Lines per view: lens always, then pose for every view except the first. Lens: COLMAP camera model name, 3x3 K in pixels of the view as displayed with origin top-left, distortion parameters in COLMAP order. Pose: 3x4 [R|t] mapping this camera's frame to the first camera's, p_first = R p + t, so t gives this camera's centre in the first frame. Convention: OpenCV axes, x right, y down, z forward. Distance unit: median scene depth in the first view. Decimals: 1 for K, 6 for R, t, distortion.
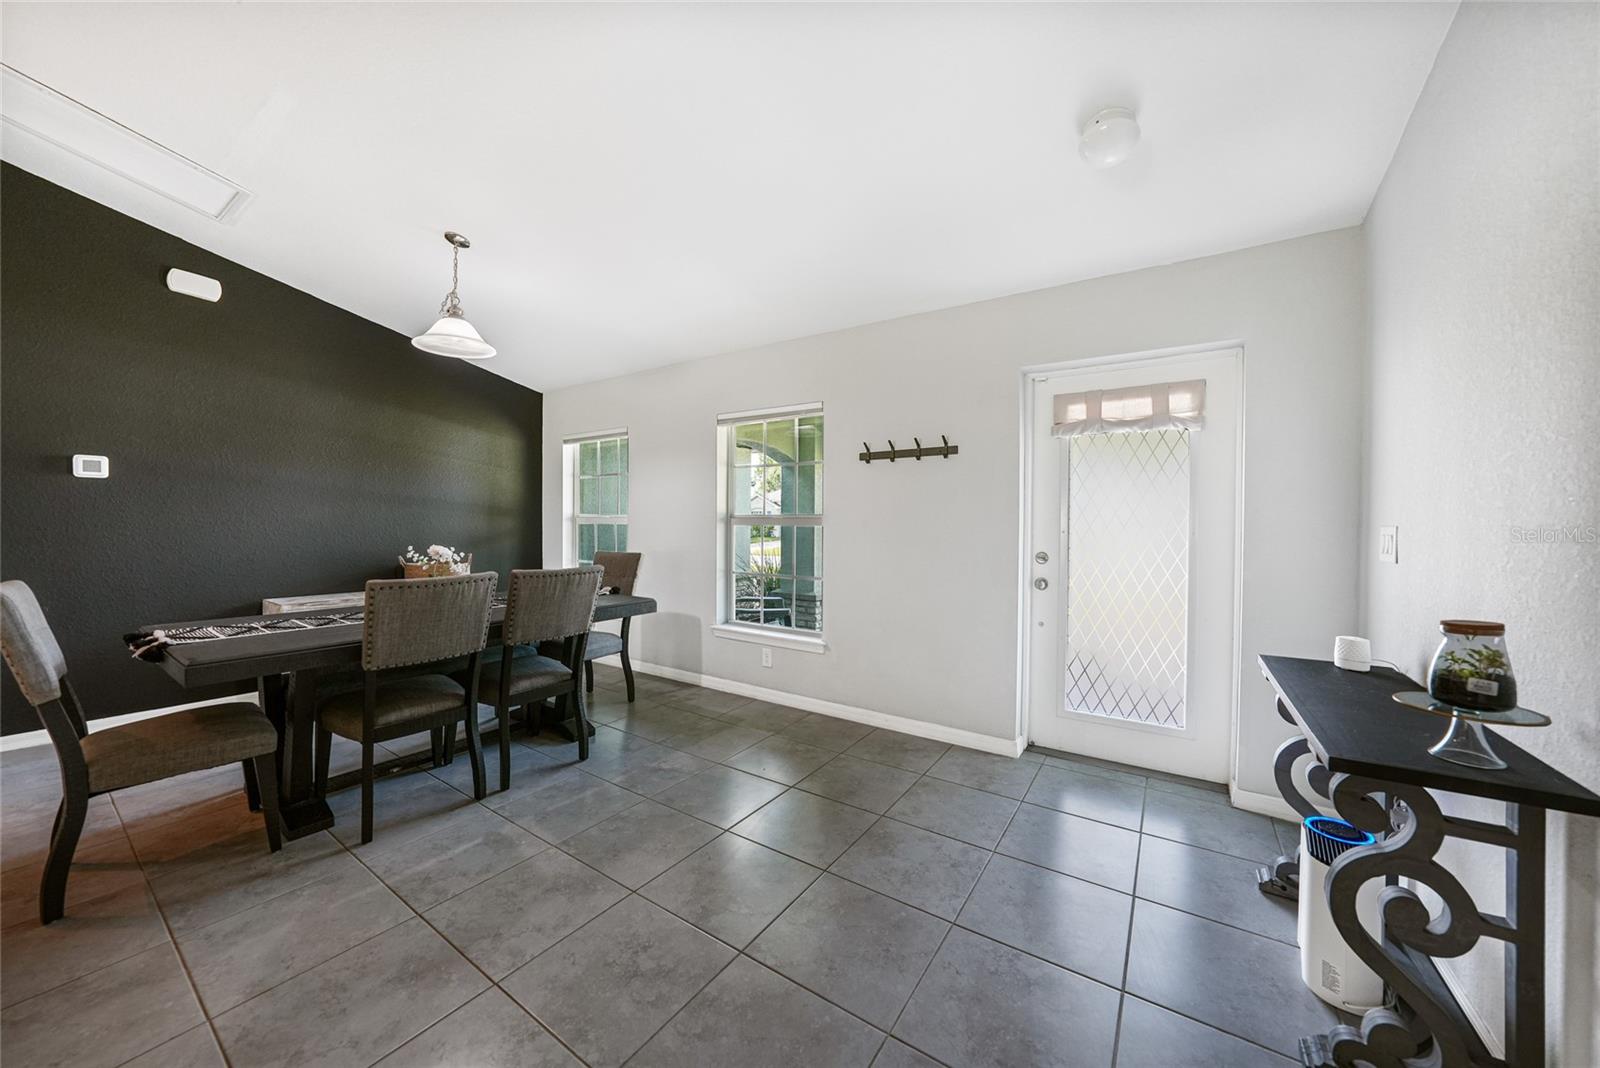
lens RADIAL K [[561.2, 0, 802.2], [0, 561.2, 530.3], [0, 0, 1]] dist [-0.027121, 0.006012]
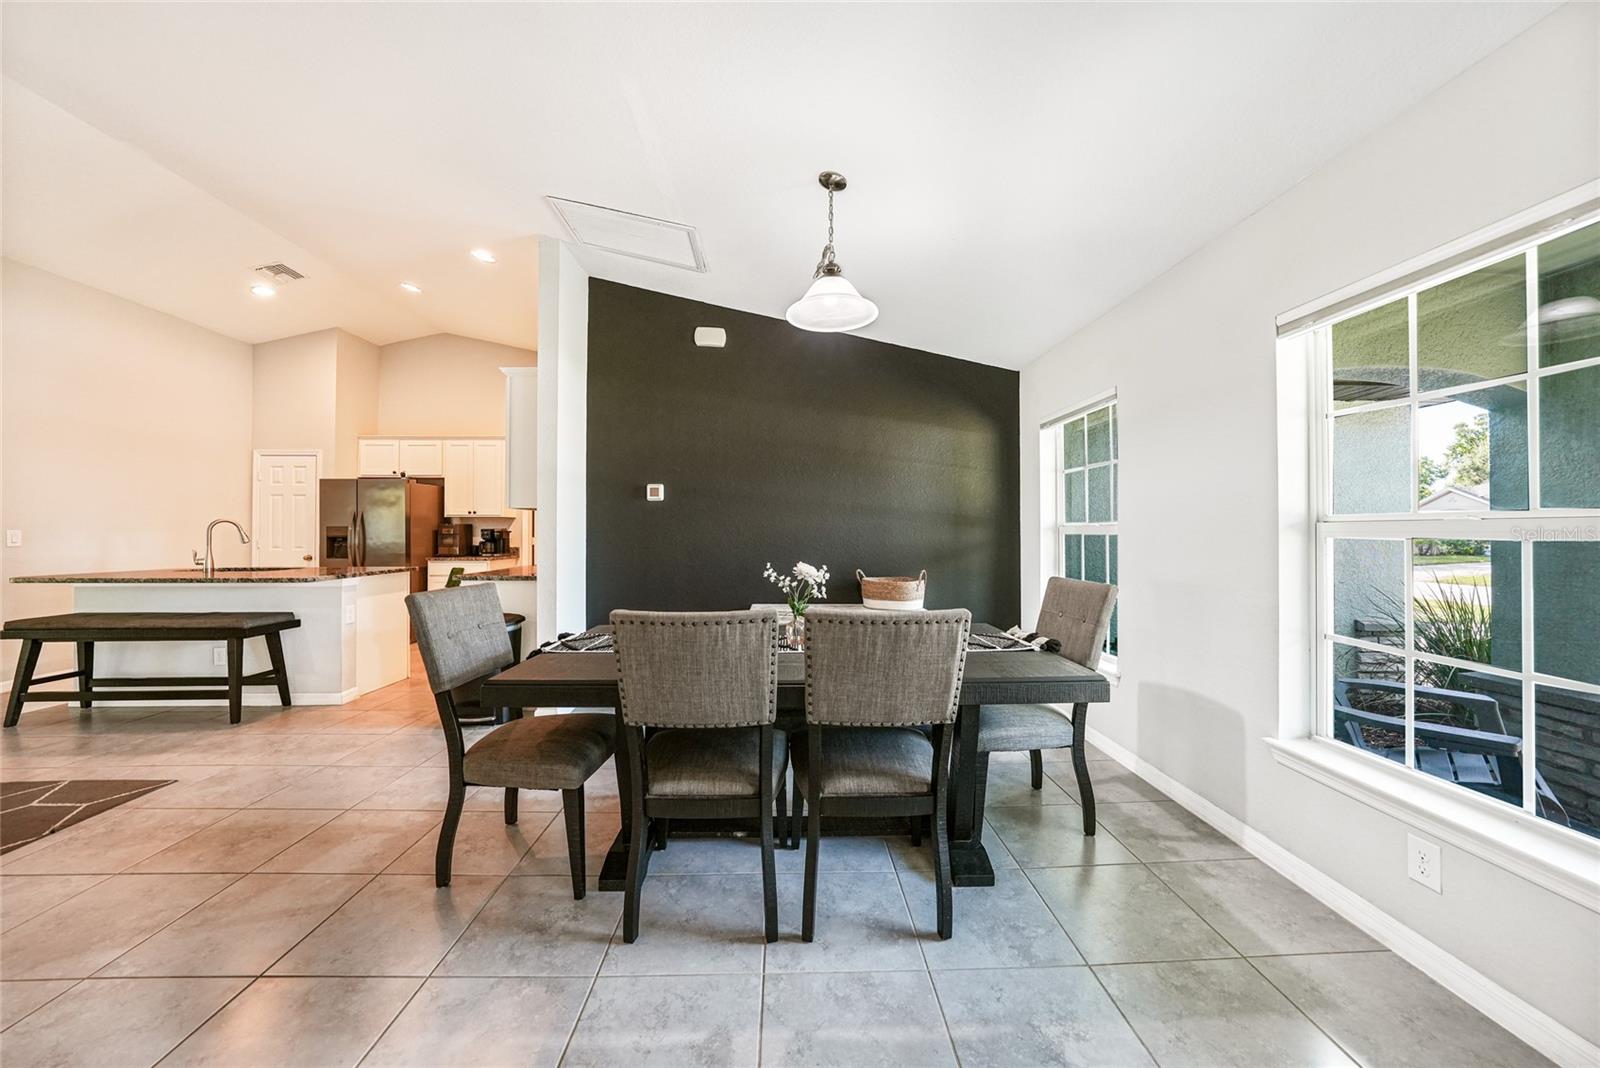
lens RADIAL K [[561.2, 0, 803.4], [0, 561.2, 528.8], [0, 0, 1]] dist [-0.027121, 0.006012]
pose [[0.581510, -0.011196, -0.813462, 0.000641], [-0.006888, 0.999802, -0.018685, -0.005934], [0.813510, 0.016468, 0.581318, 0.492016]]
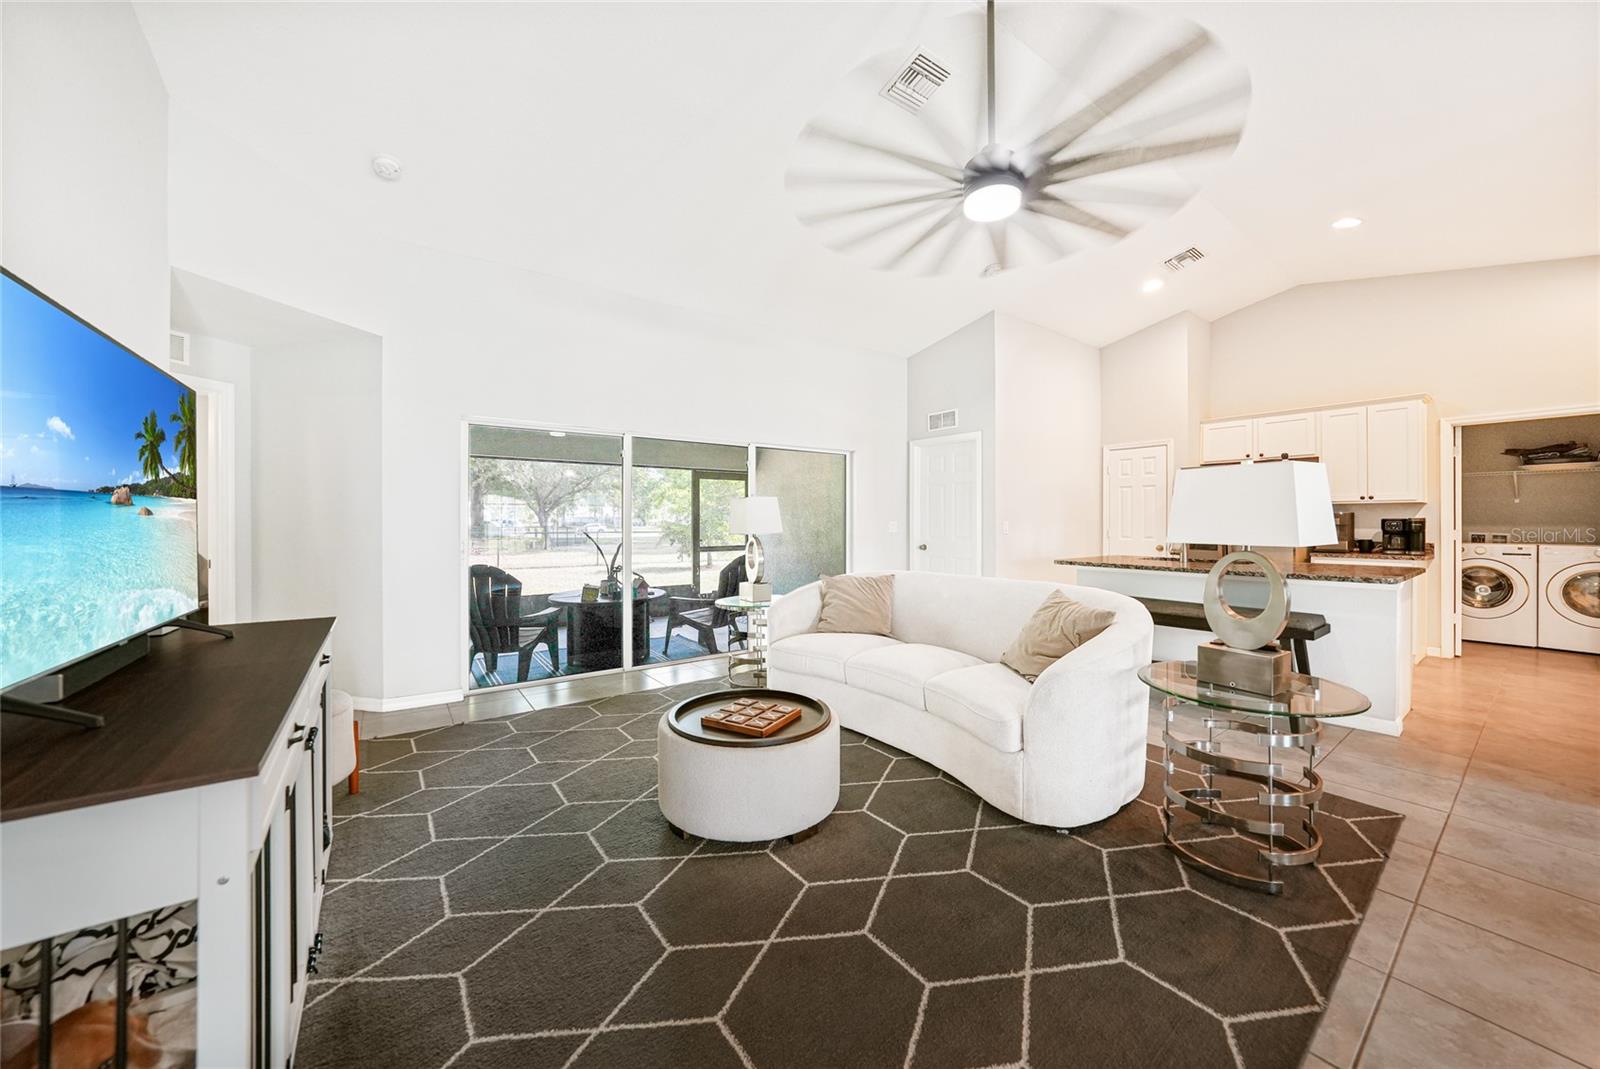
lens RADIAL K [[561.2, 0, 793.6], [0, 561.2, 524.8], [0, 0, 1]] dist [-0.027121, 0.006012]
pose [[-0.344768, -0.001793, -0.938686, -0.313442], [-0.015723, 0.999869, 0.003865, 0.002055], [0.938556, 0.016091, -0.344751, -0.315189]]
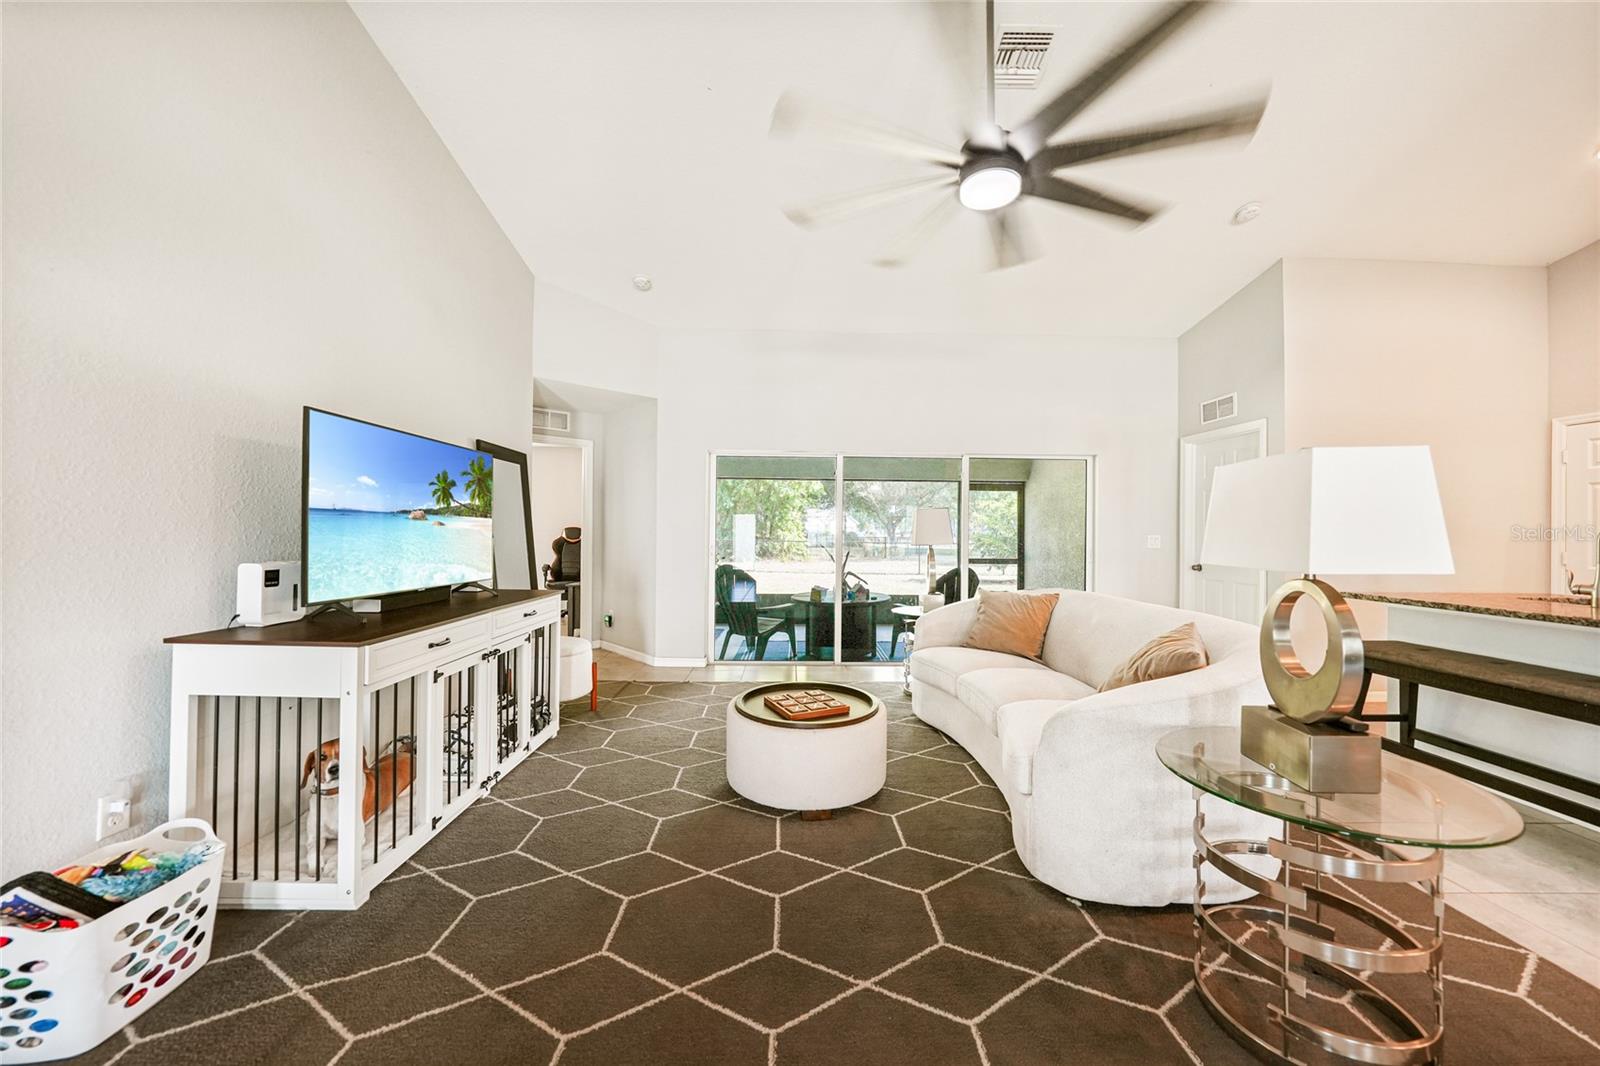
lens RADIAL K [[561.2, 0, 815.5], [0, 561.2, 533.0], [0, 0, 1]] dist [-0.027121, 0.006012]
pose [[-0.808078, -0.014412, -0.588899, -0.509658], [-0.024012, 0.999676, 0.008484, -0.004517], [0.588586, 0.020996, -0.808162, 0.068813]]
